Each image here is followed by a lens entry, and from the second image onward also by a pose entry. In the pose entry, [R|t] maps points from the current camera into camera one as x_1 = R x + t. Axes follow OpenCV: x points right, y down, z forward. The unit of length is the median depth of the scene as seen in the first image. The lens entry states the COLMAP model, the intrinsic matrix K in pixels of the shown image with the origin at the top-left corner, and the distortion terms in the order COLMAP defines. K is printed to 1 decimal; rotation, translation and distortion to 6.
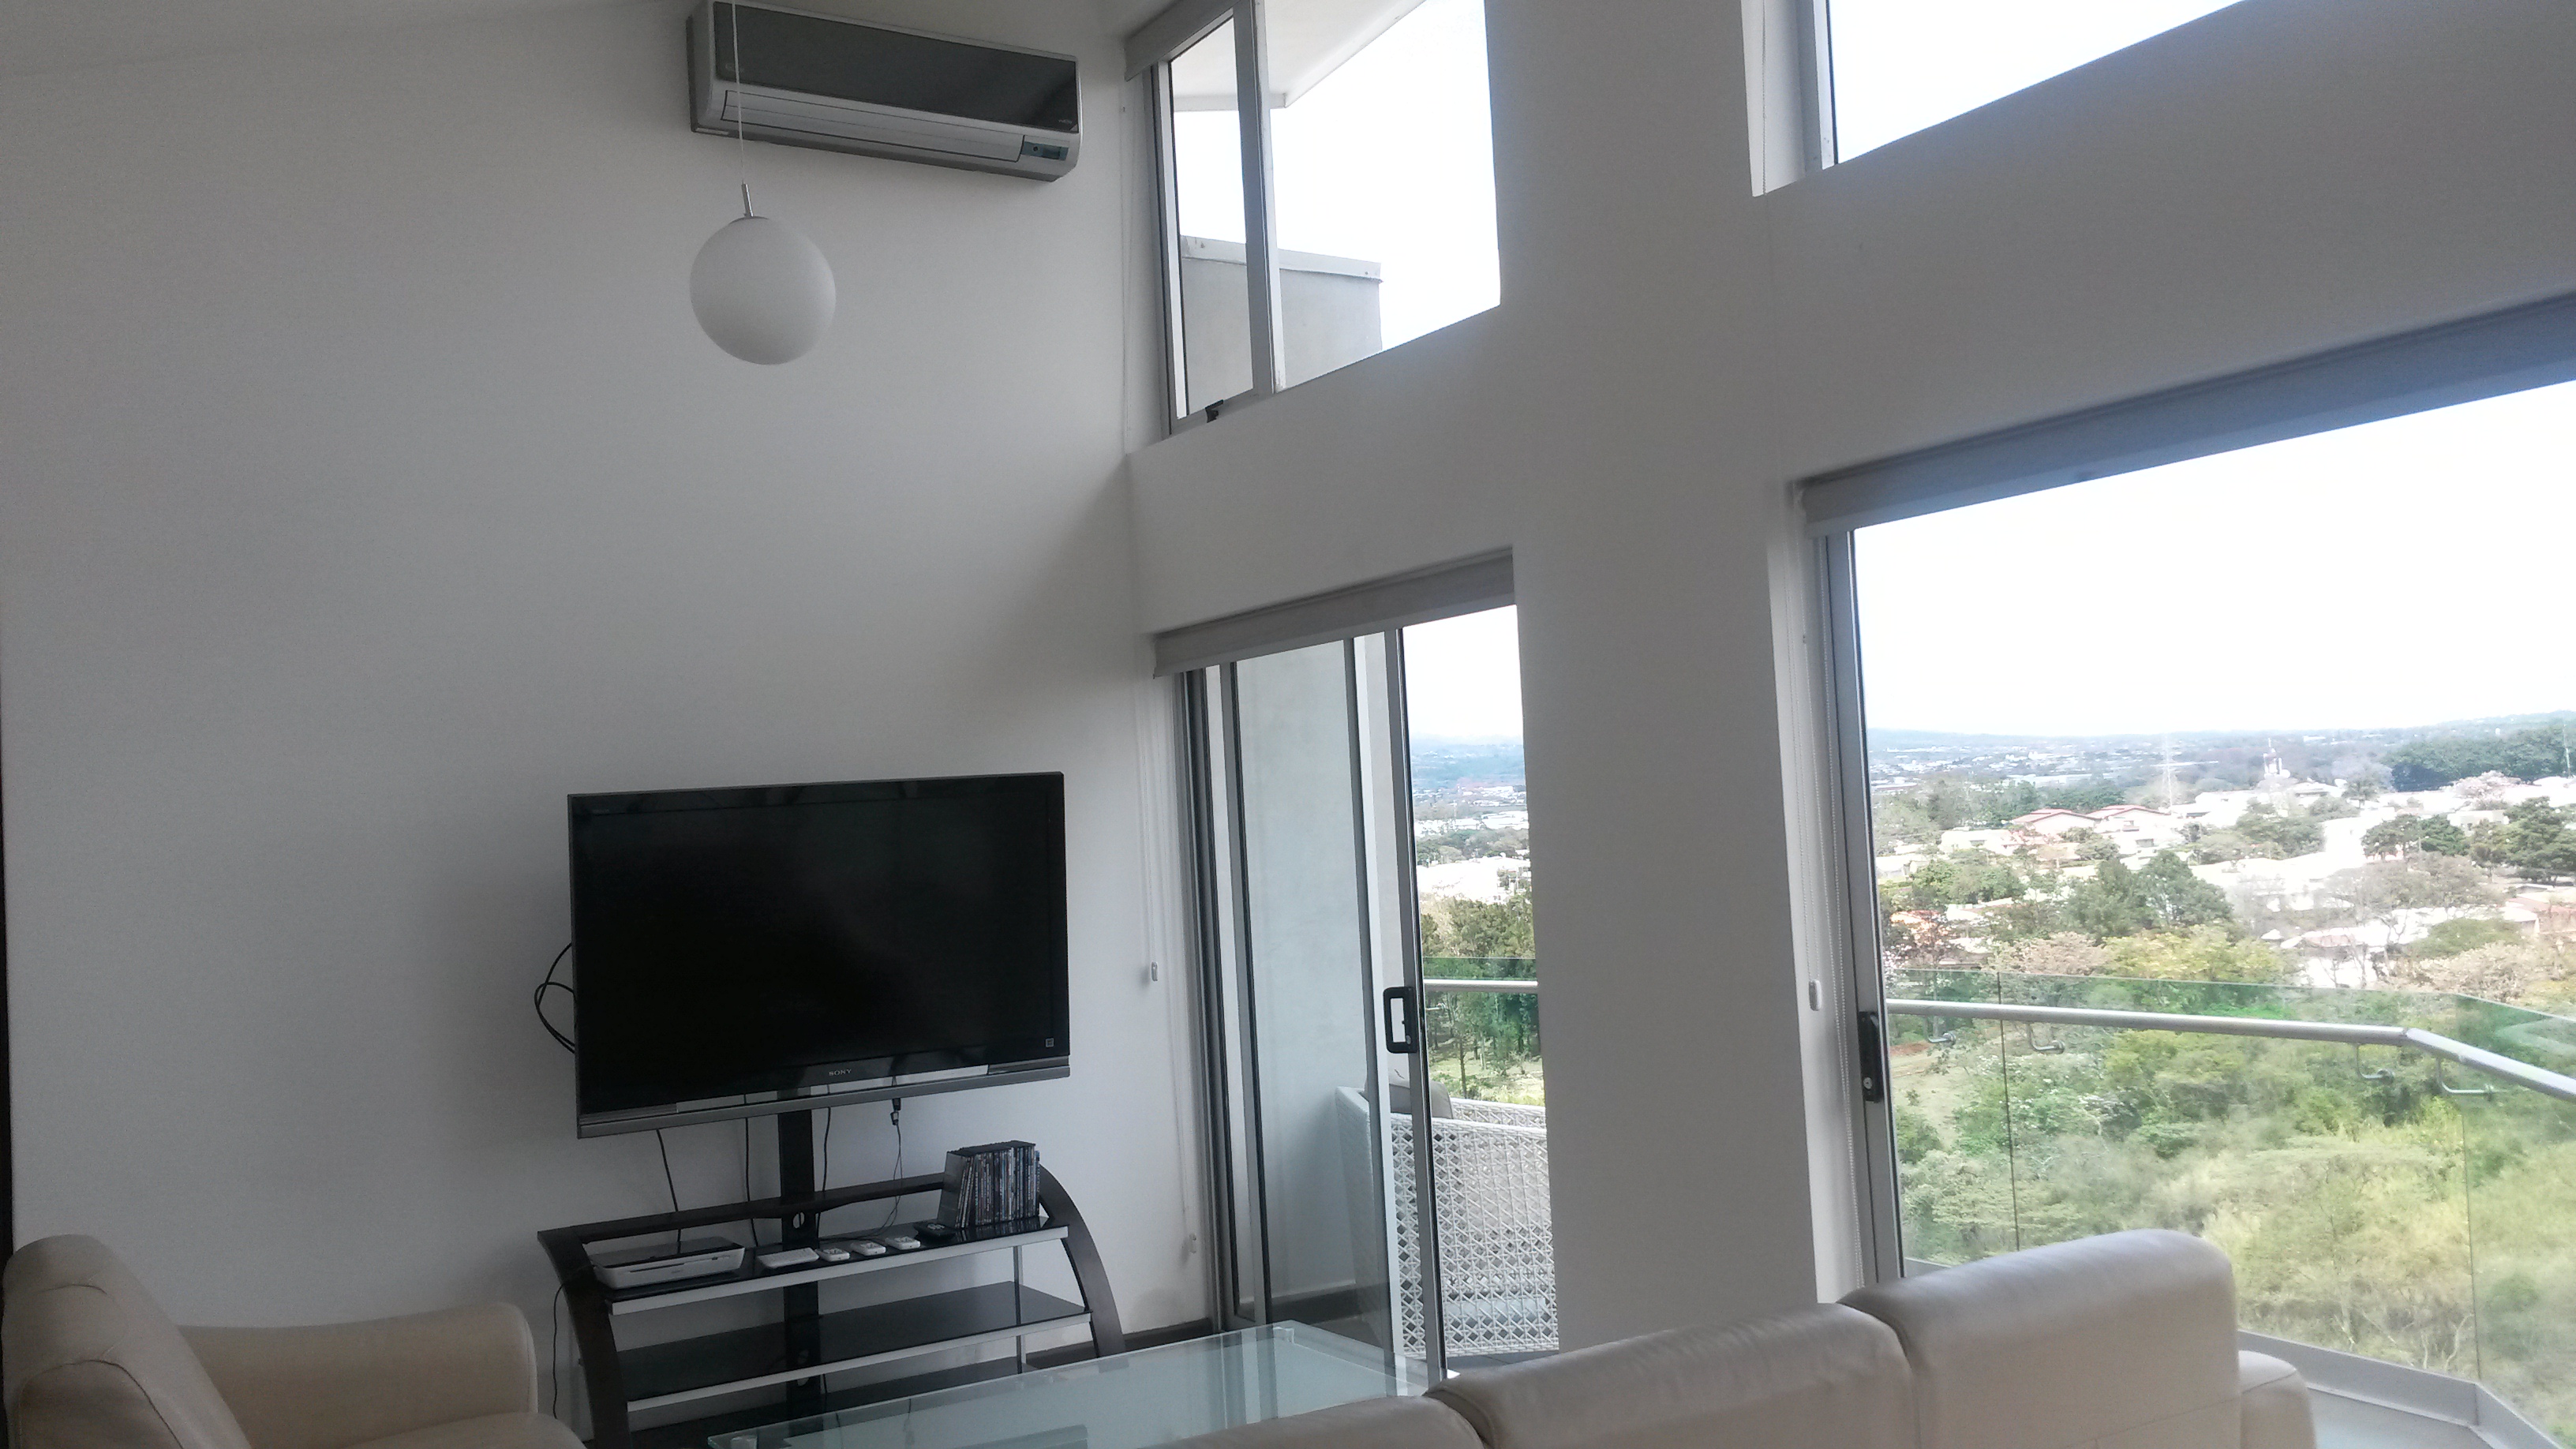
lens RADIAL K [[2138.1, 0, 1307.5], [0, 2138.1, 747.7], [0, 0, 1]] dist [0.085319, -0.135452]
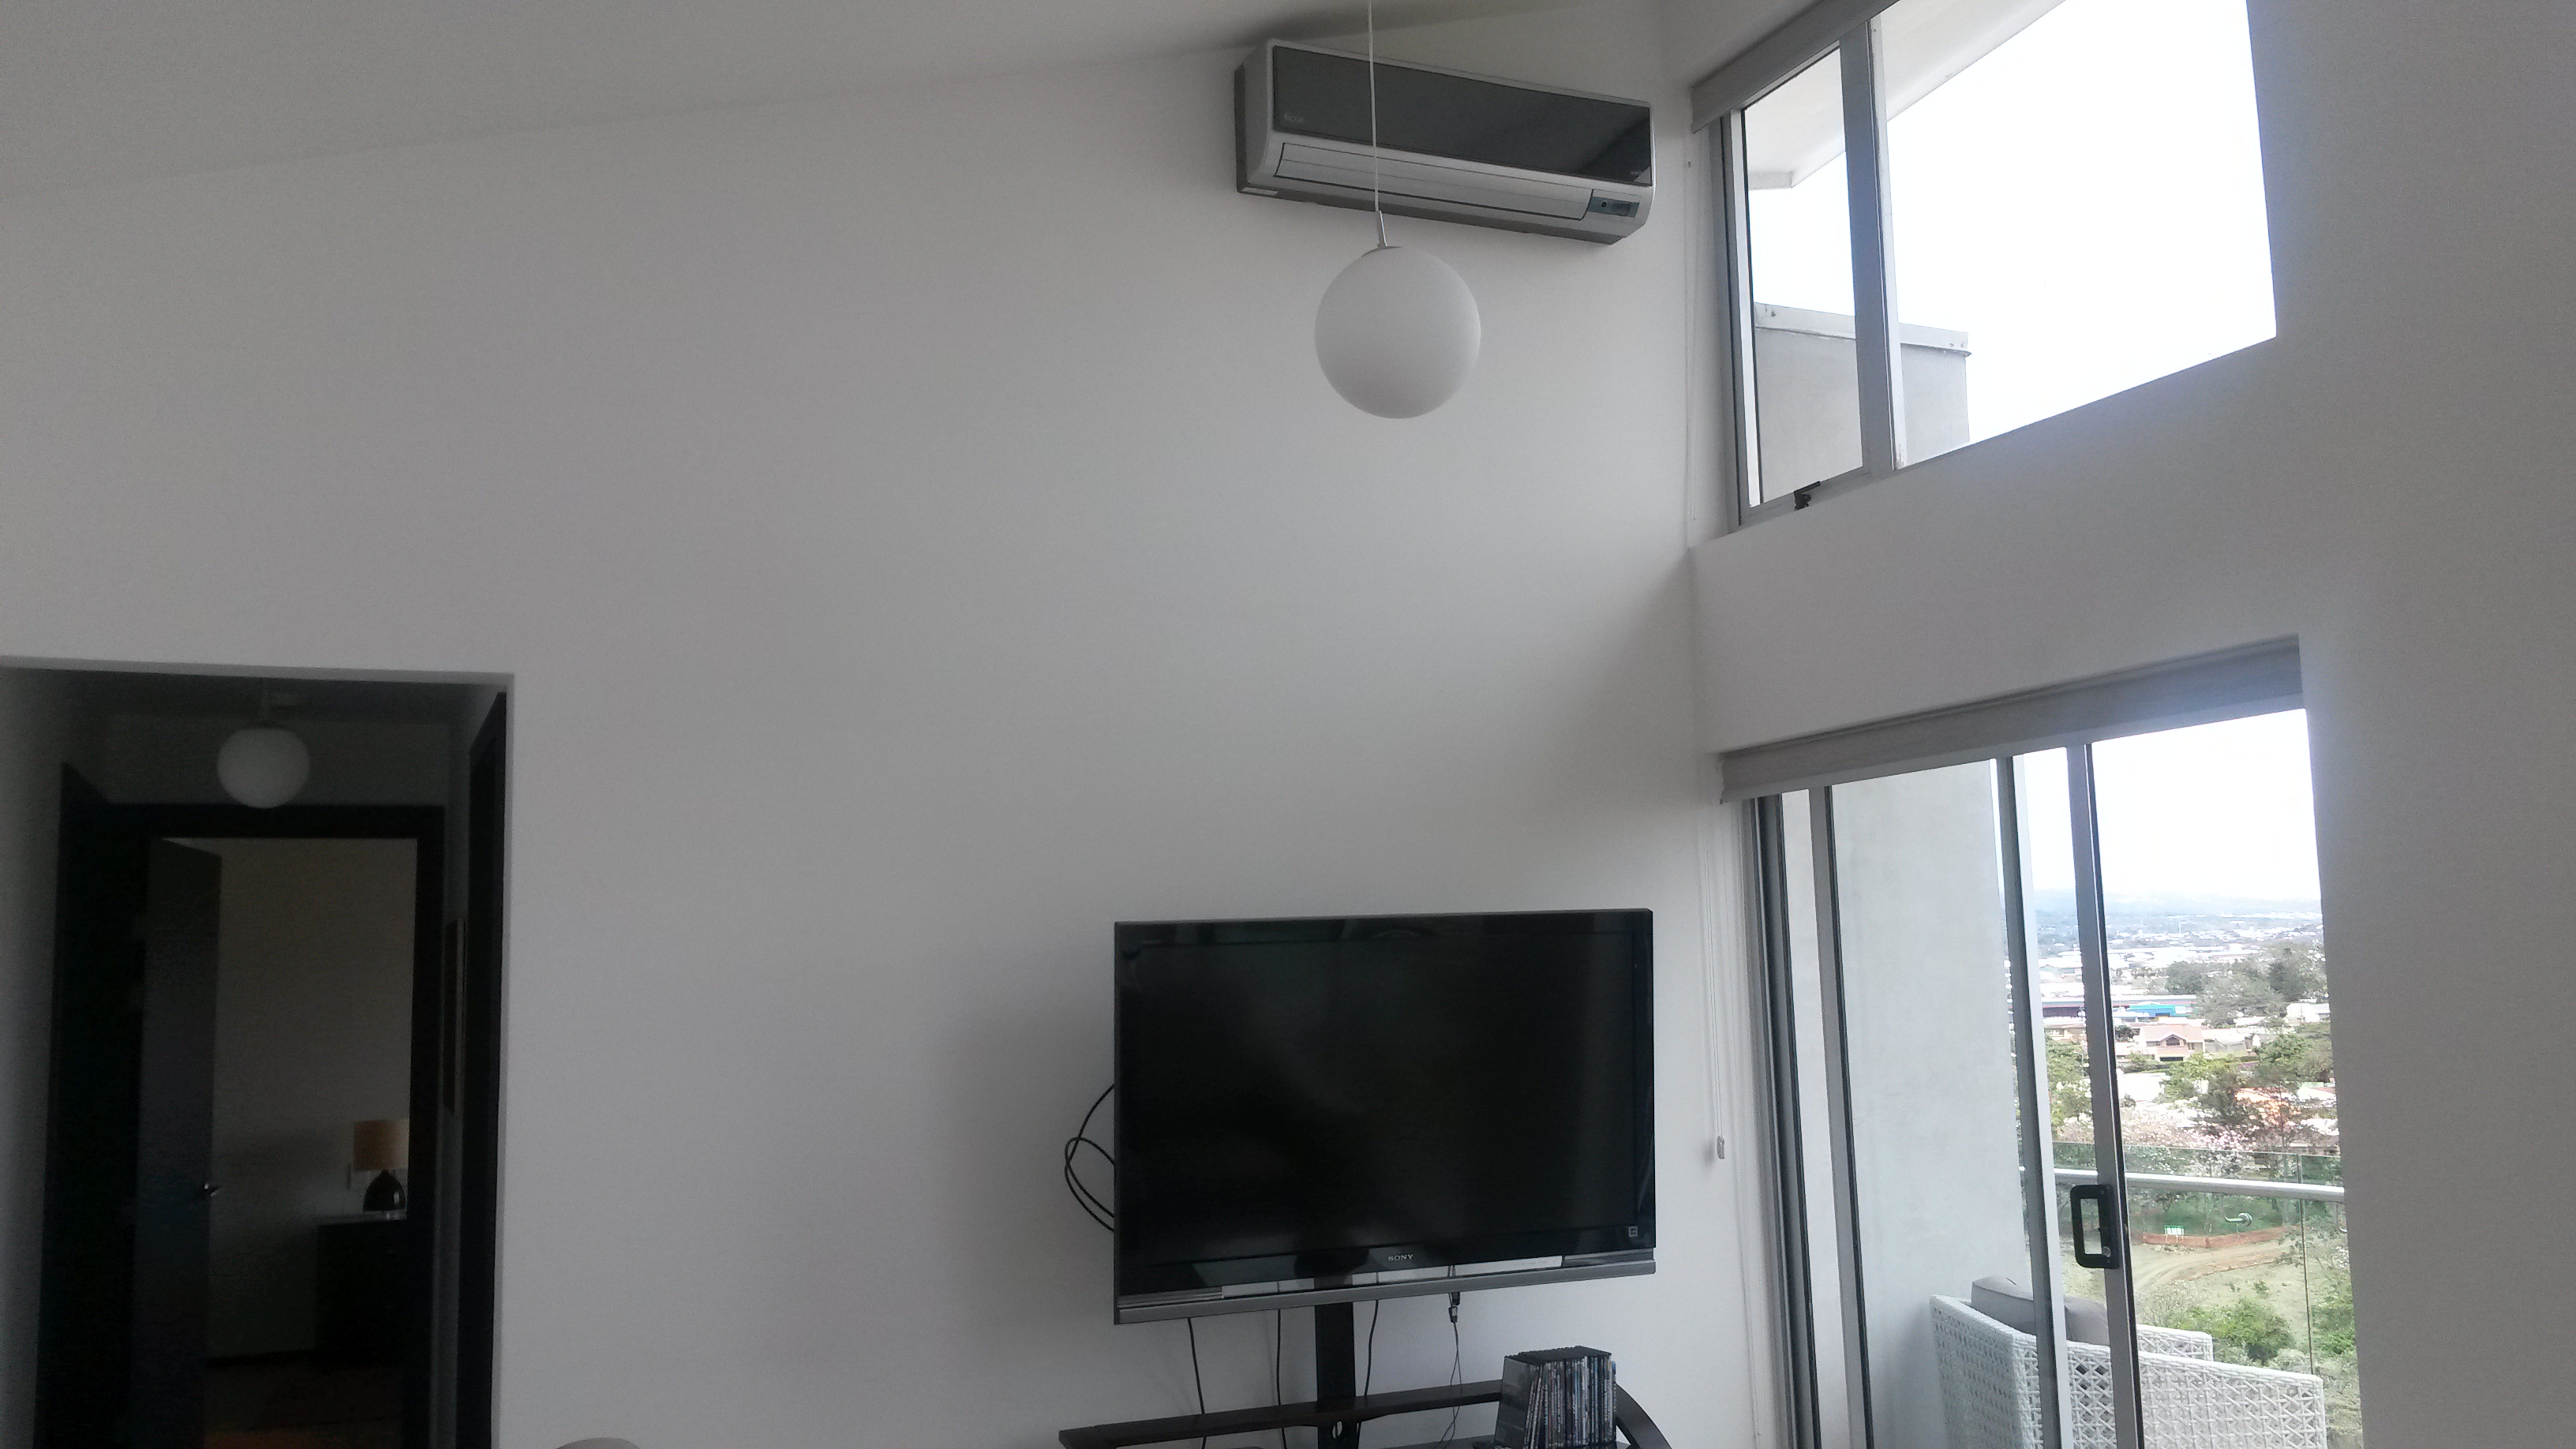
lens RADIAL K [[2138.1, 0, 1310.9], [0, 2138.1, 741.0], [0, 0, 1]] dist [0.085319, -0.135452]
pose [[0.991234, 0.007337, -0.131915, -0.121252], [-0.016962, 0.997261, -0.071990, 0.007129], [0.131026, 0.073596, 0.988643, 0.119161]]
